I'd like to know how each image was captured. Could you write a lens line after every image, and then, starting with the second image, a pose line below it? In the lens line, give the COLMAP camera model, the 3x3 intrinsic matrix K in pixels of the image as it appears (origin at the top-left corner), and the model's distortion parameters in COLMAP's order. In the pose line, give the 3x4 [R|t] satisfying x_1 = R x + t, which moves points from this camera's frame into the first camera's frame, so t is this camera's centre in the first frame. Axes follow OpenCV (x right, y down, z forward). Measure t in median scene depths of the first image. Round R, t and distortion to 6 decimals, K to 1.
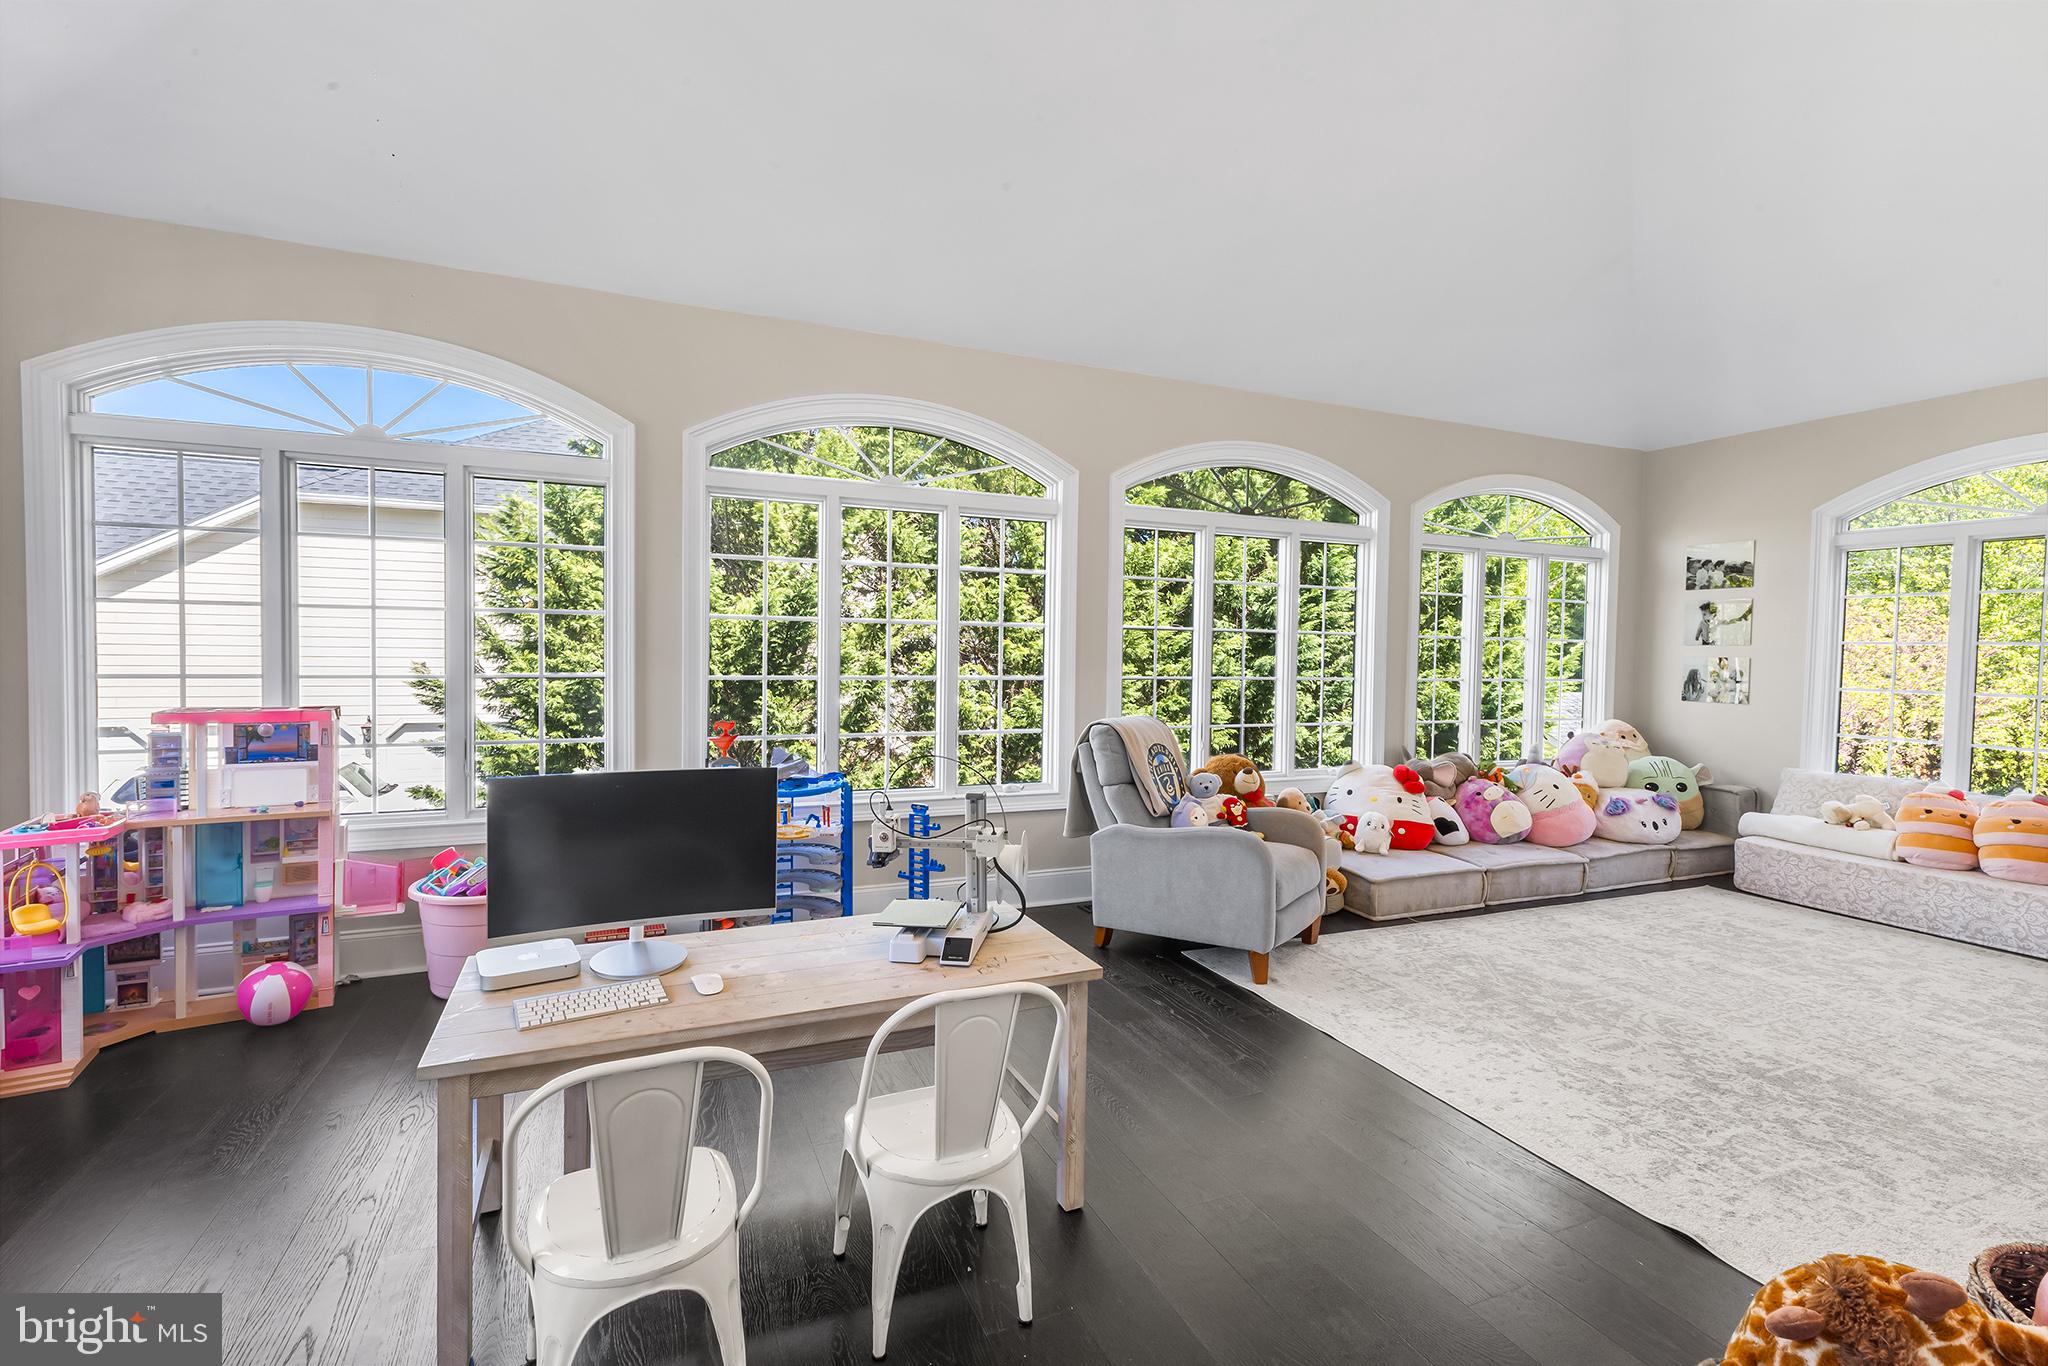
lens RADIAL K [[929.6, 0, 1026.0], [0, 929.6, 682.3], [0, 0, 1]] dist [0.004960, 0.000461]
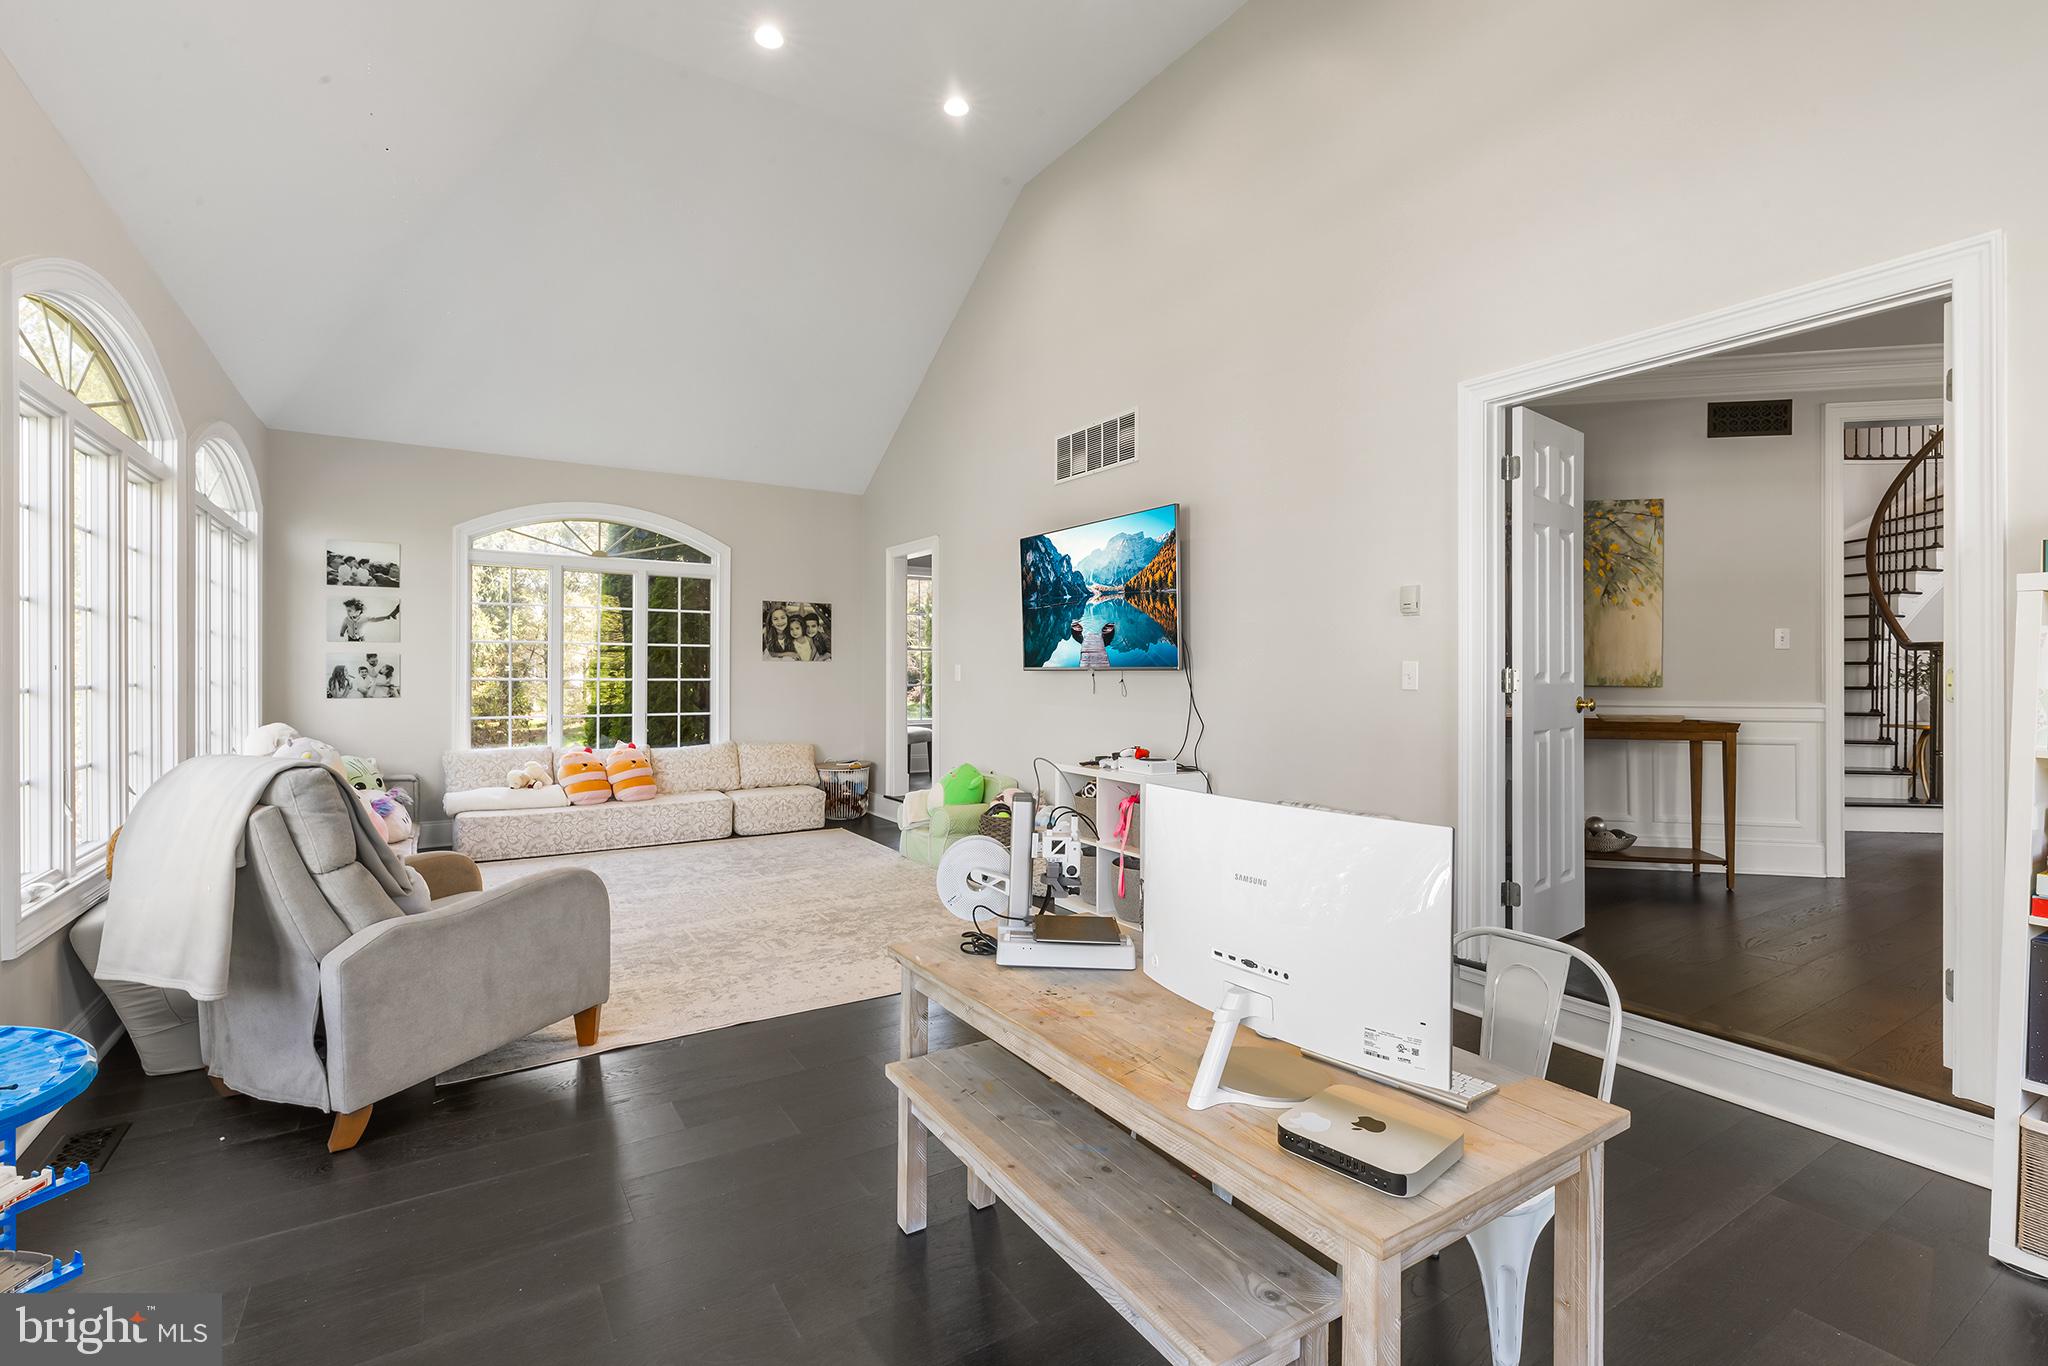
lens RADIAL K [[929.6, 0, 1024.8], [0, 929.6, 668.4], [0, 0, 1]] dist [0.004960, 0.000461]
pose [[-0.166485, -0.015249, 0.985926, -0.510094], [0.028300, 0.999395, 0.020236, -0.014021], [-0.985638, 0.031271, -0.165953, 0.603637]]
